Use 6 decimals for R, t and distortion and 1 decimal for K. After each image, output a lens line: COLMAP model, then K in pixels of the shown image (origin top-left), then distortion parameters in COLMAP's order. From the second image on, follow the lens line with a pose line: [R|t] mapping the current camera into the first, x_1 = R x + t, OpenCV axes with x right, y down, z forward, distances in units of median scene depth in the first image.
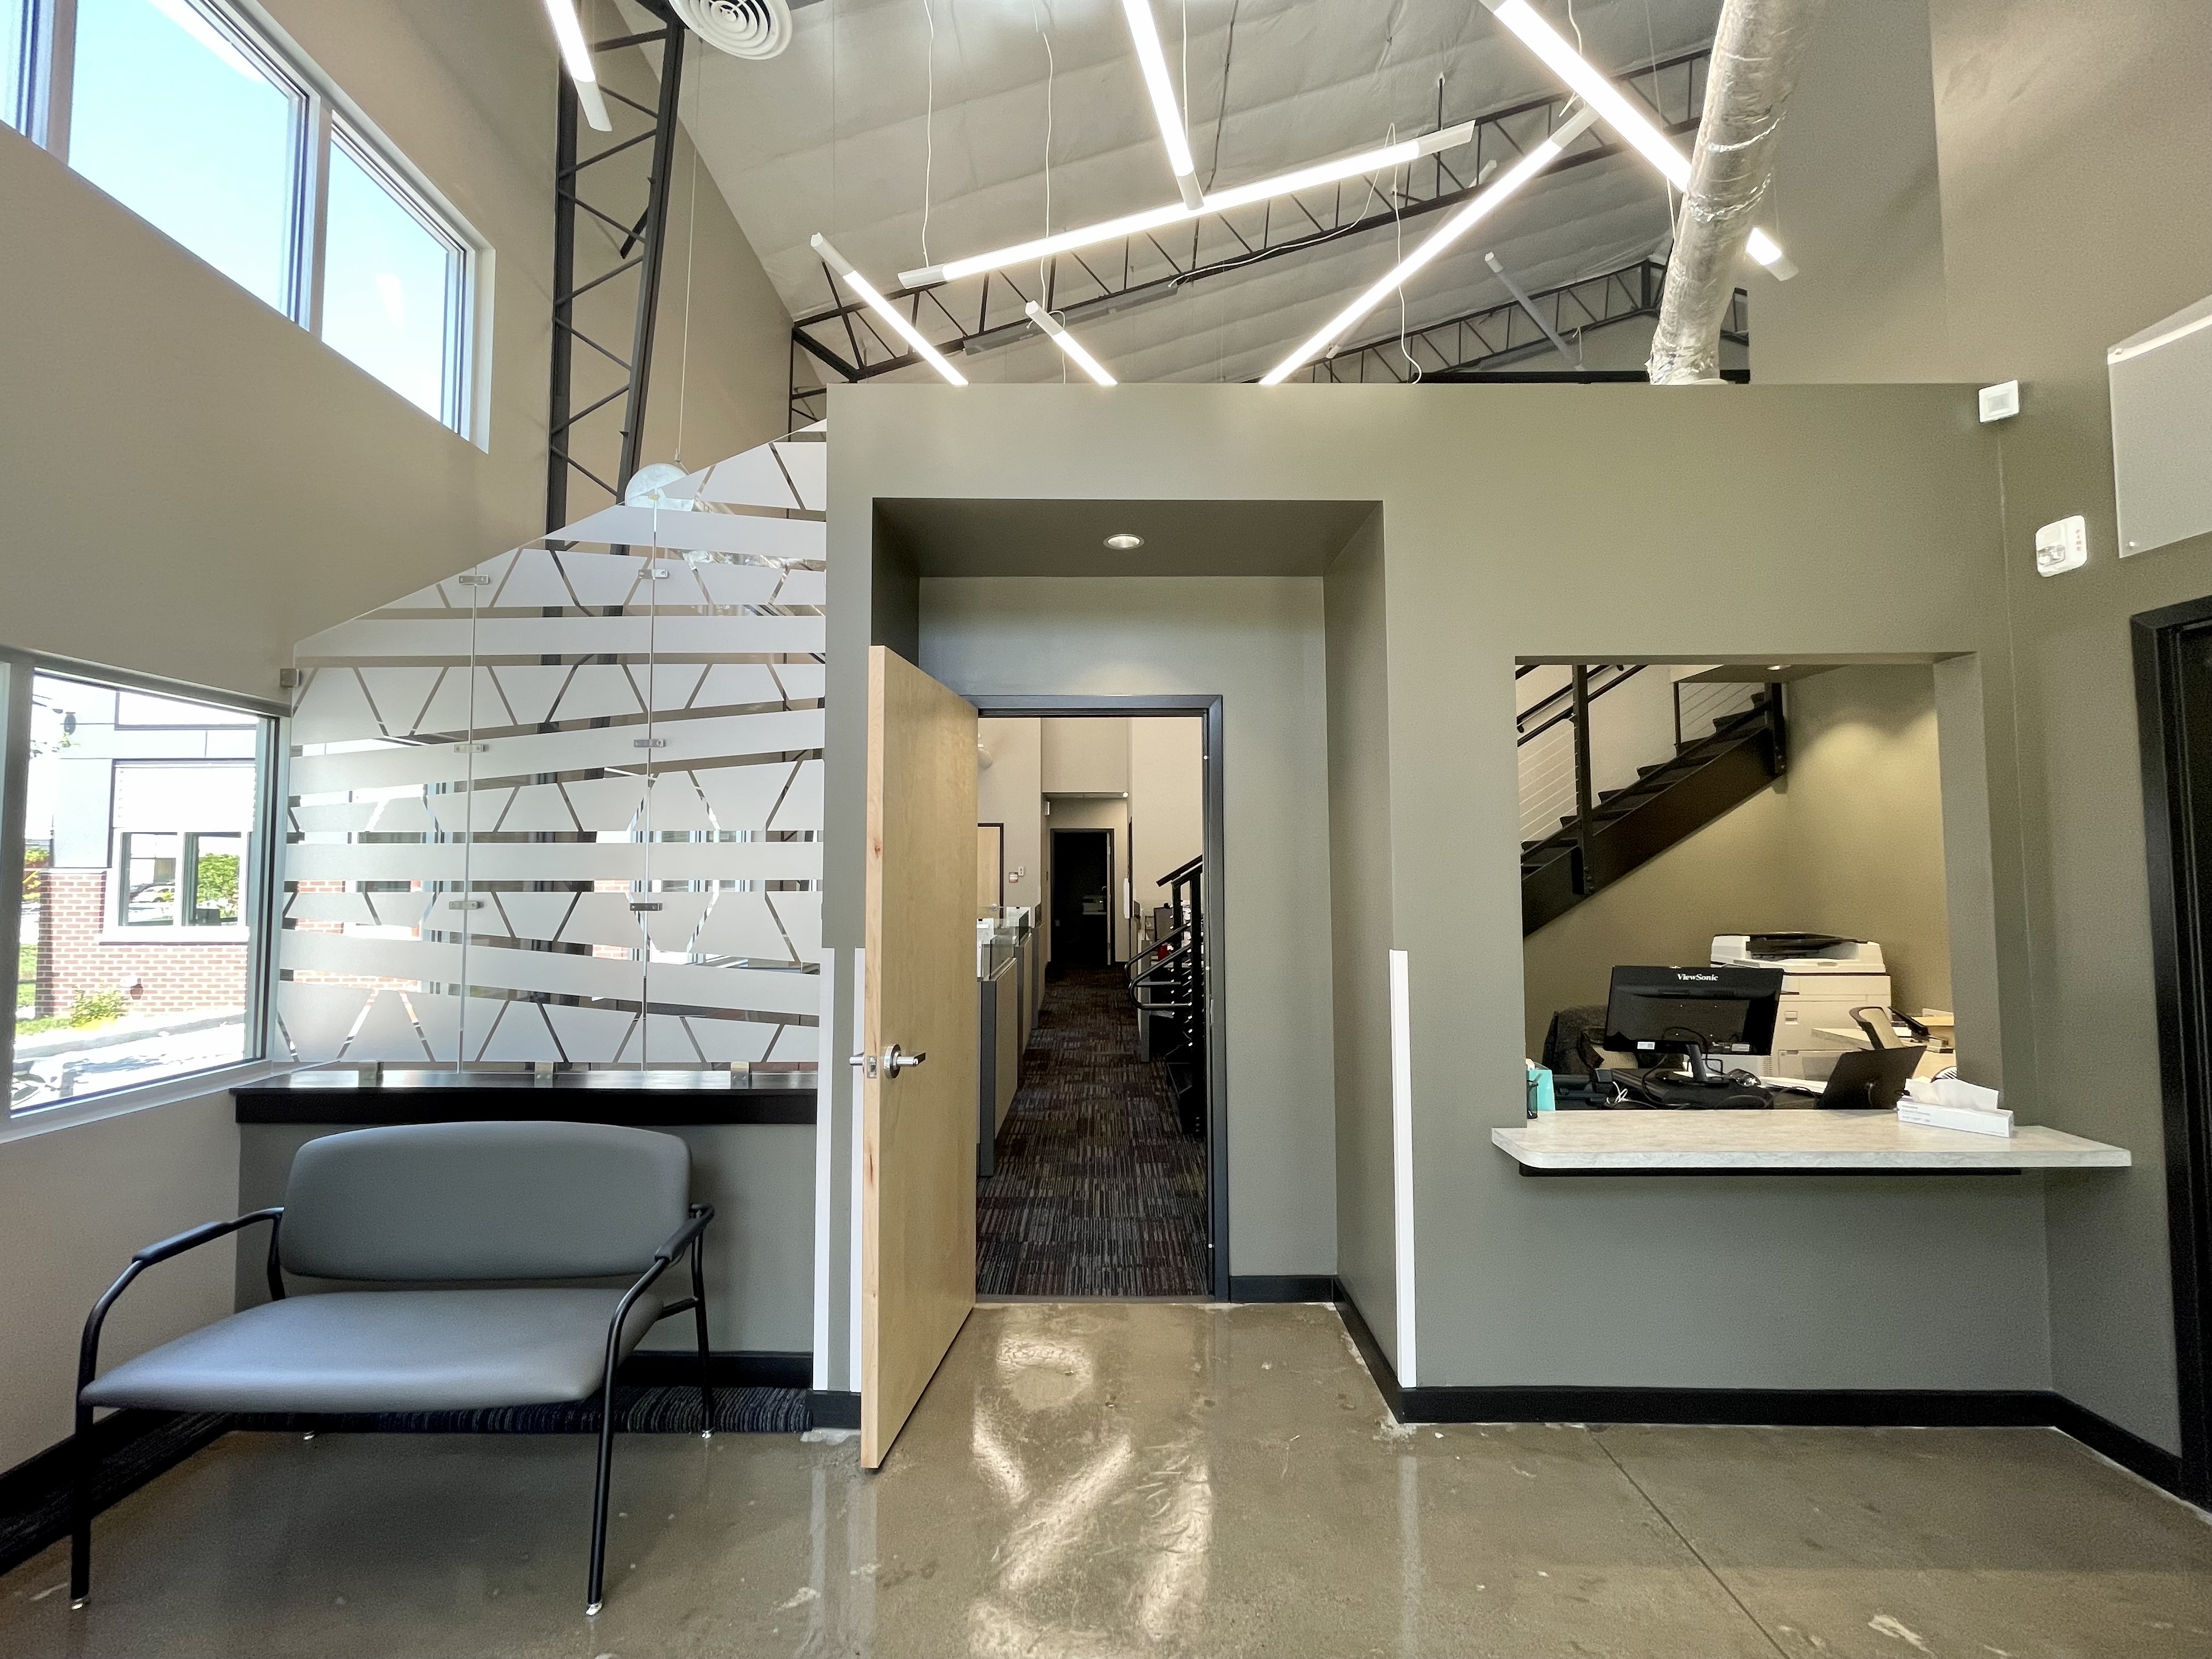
lens RADIAL K [[900.4, 0, 1099.8], [0, 900.4, 825.5], [0, 0, 1]] dist [0.000409, 0.000173]
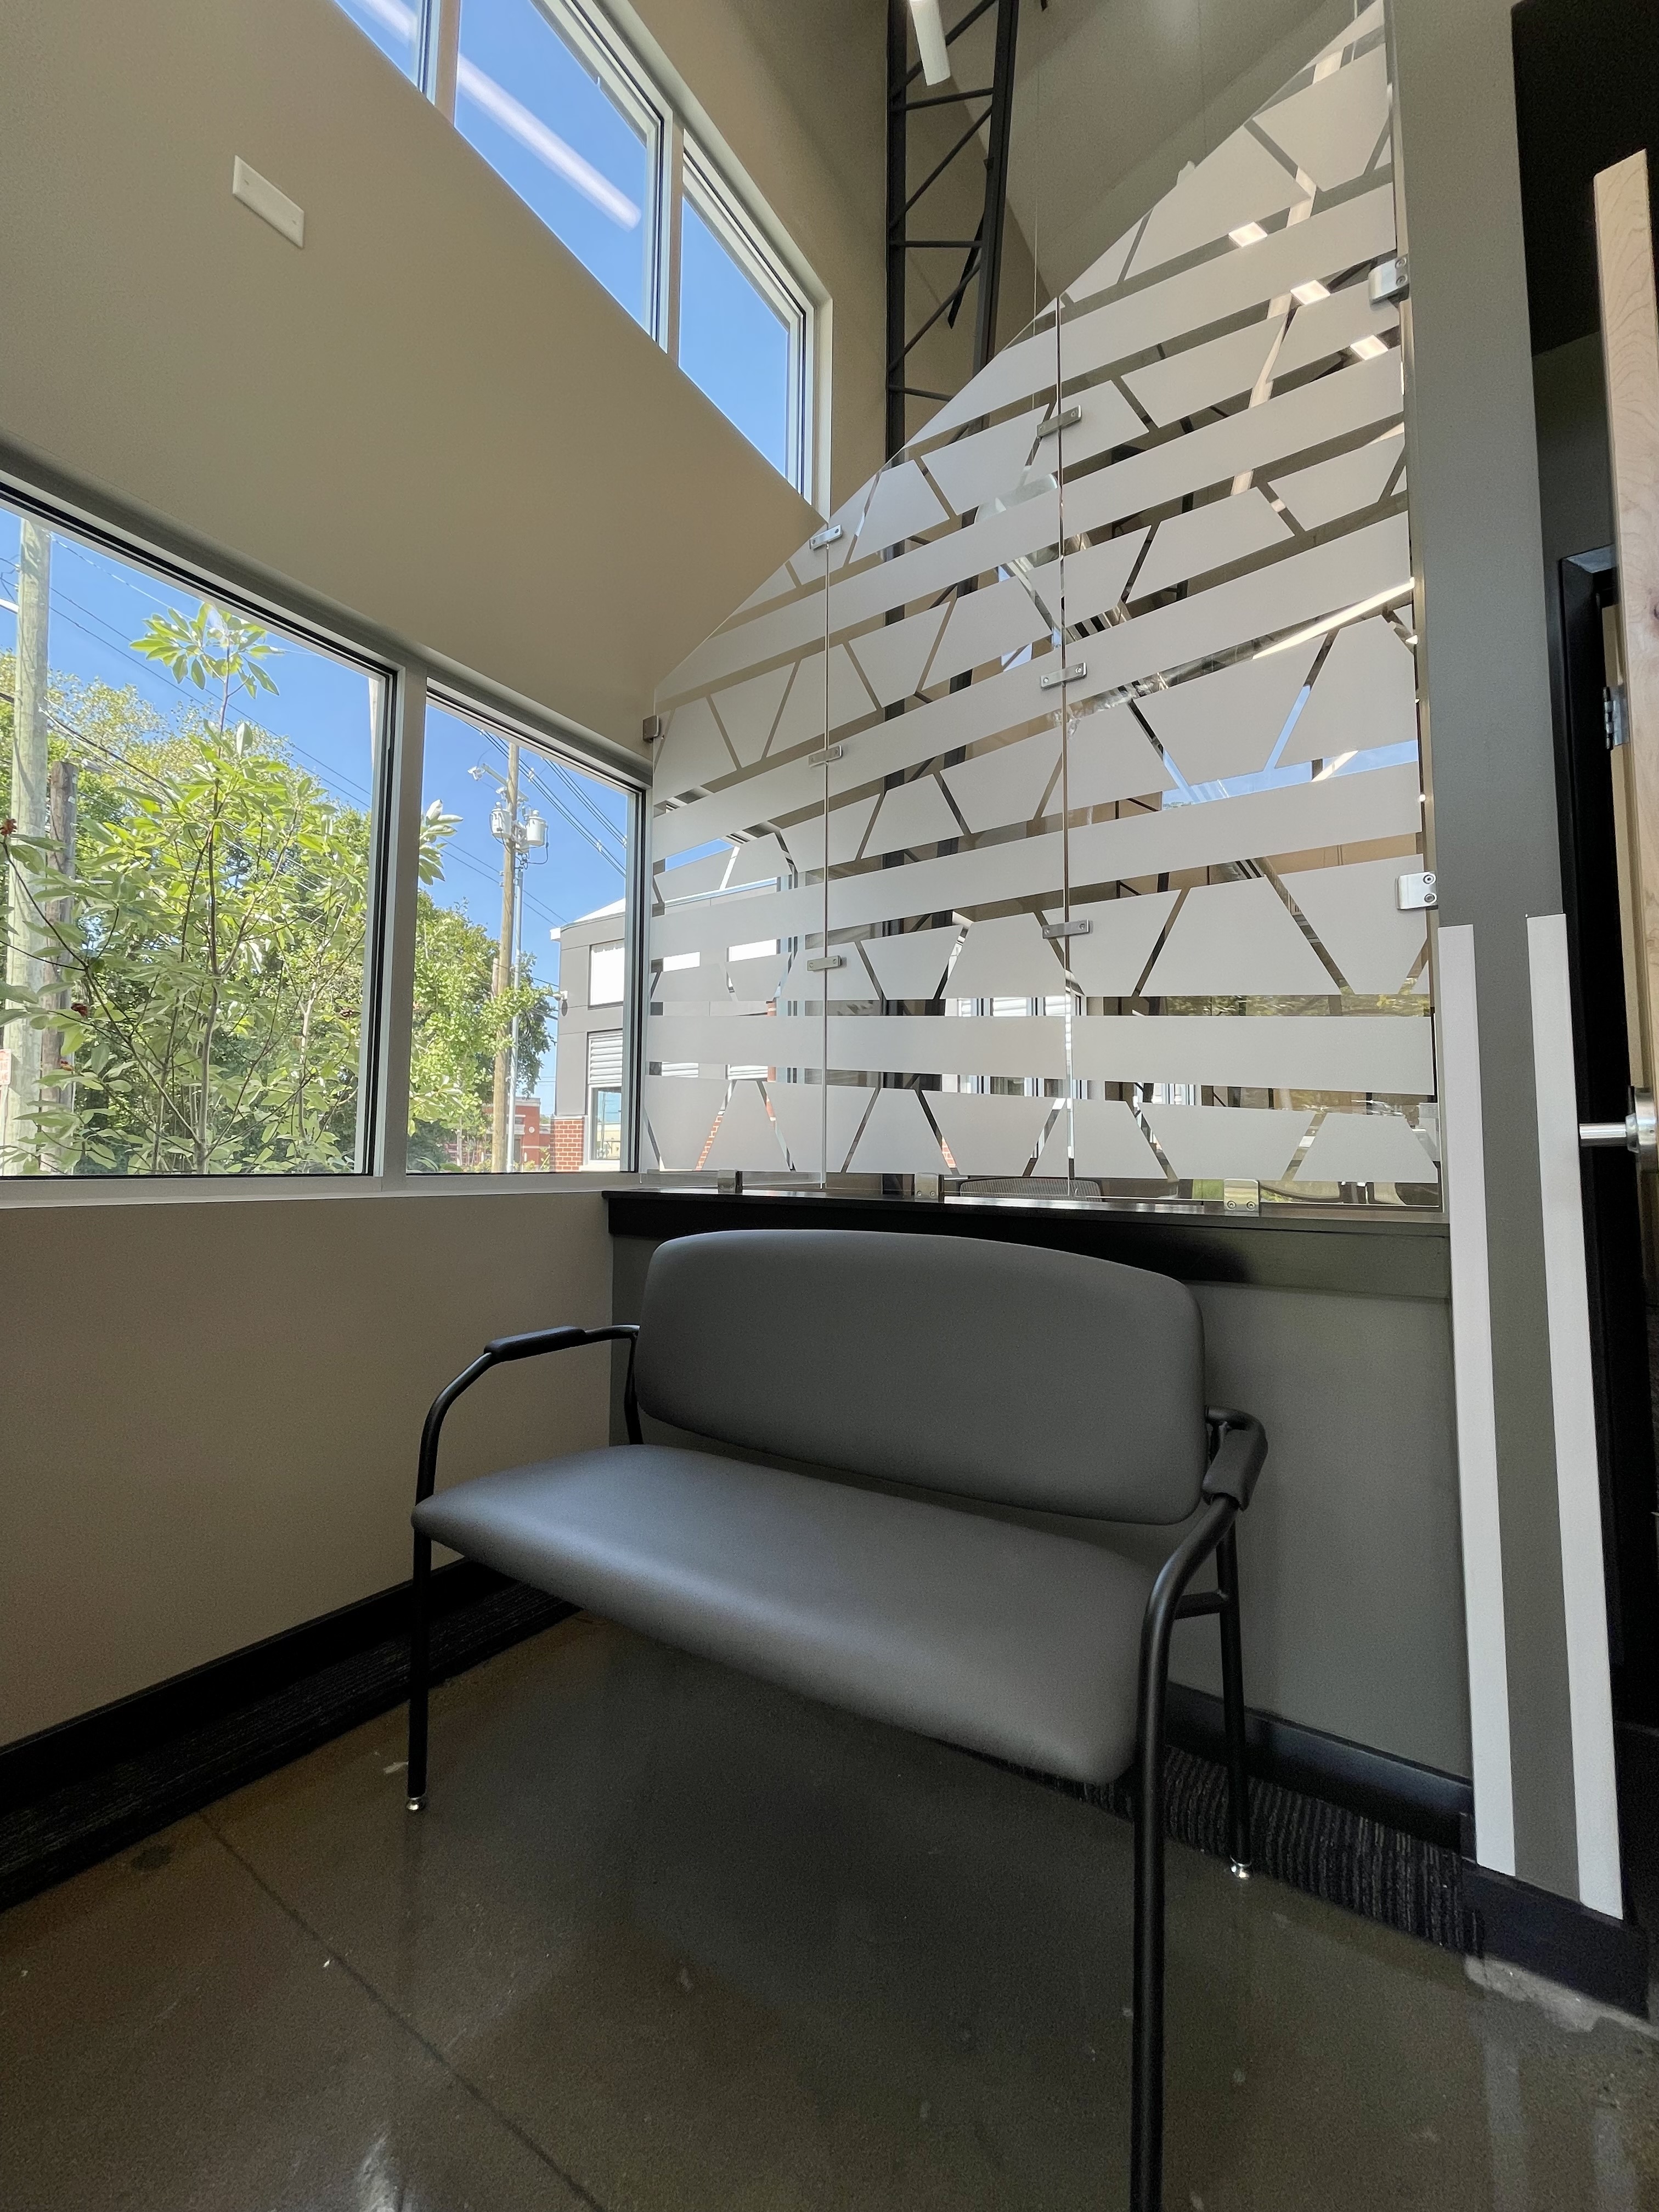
lens RADIAL K [[900.4, 0, 826.6], [0, 900.4, 1097.6], [0, 0, 1]] dist [0.000409, 0.000173]
pose [[0.829535, -0.032747, -0.557494, -0.299259], [0.019967, 0.999380, -0.028993, 0.222331], [0.558097, 0.012920, 0.829675, 0.393919]]
